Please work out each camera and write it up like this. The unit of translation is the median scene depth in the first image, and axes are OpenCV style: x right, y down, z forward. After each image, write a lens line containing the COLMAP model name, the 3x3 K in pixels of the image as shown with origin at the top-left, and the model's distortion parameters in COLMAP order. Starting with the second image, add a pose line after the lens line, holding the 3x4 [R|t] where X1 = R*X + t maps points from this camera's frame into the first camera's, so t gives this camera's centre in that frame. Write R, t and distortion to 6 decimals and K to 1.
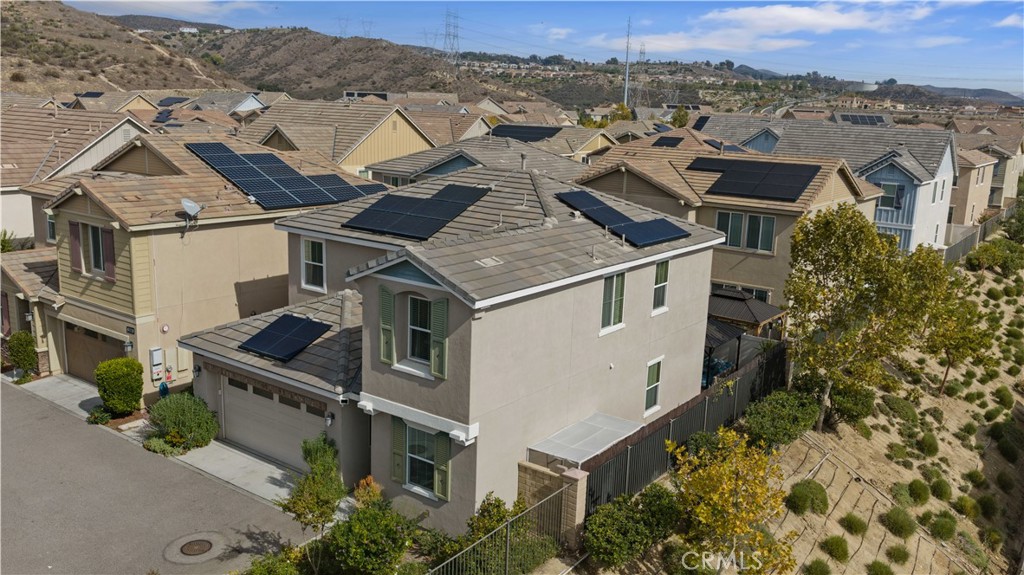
lens RADIAL K [[853.5, 0, 512.0], [0, 853.5, 287.5], [0, 0, 1]] dist [0.005899, 0.000366]
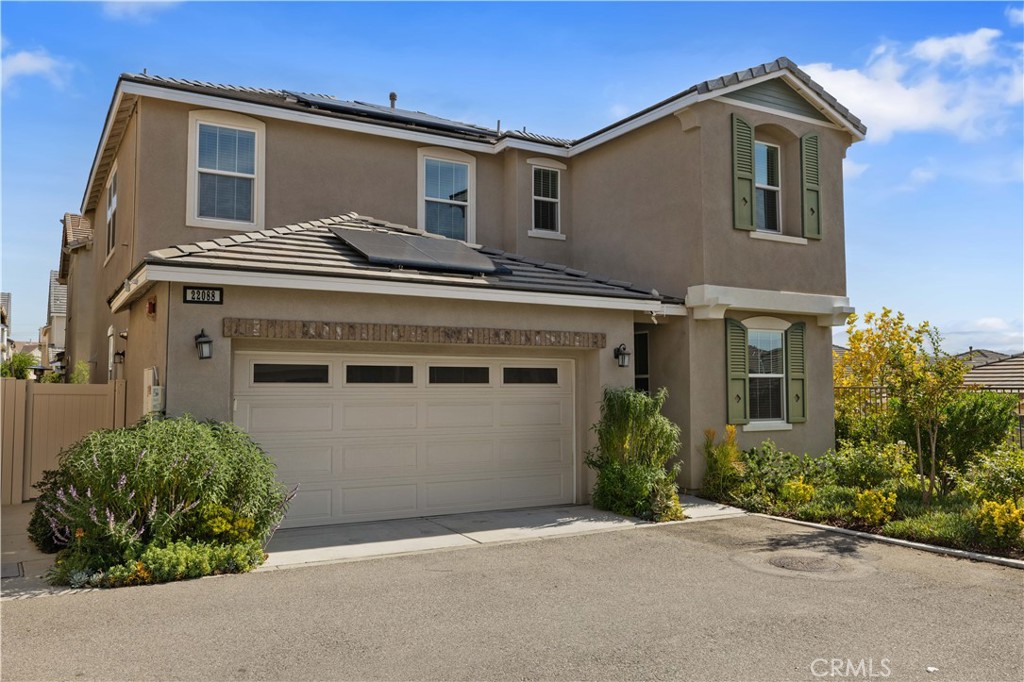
lens RADIAL K [[817.5, 0, 512.0], [0, 817.5, 341.0], [0, 0, 1]] dist [-0.008859, -0.003709]
pose [[0.391264, 0.013936, 0.920173, -0.639239], [0.208305, 0.972593, -0.103302, 0.159322], [-0.896394, 0.232095, 0.377637, 0.739528]]
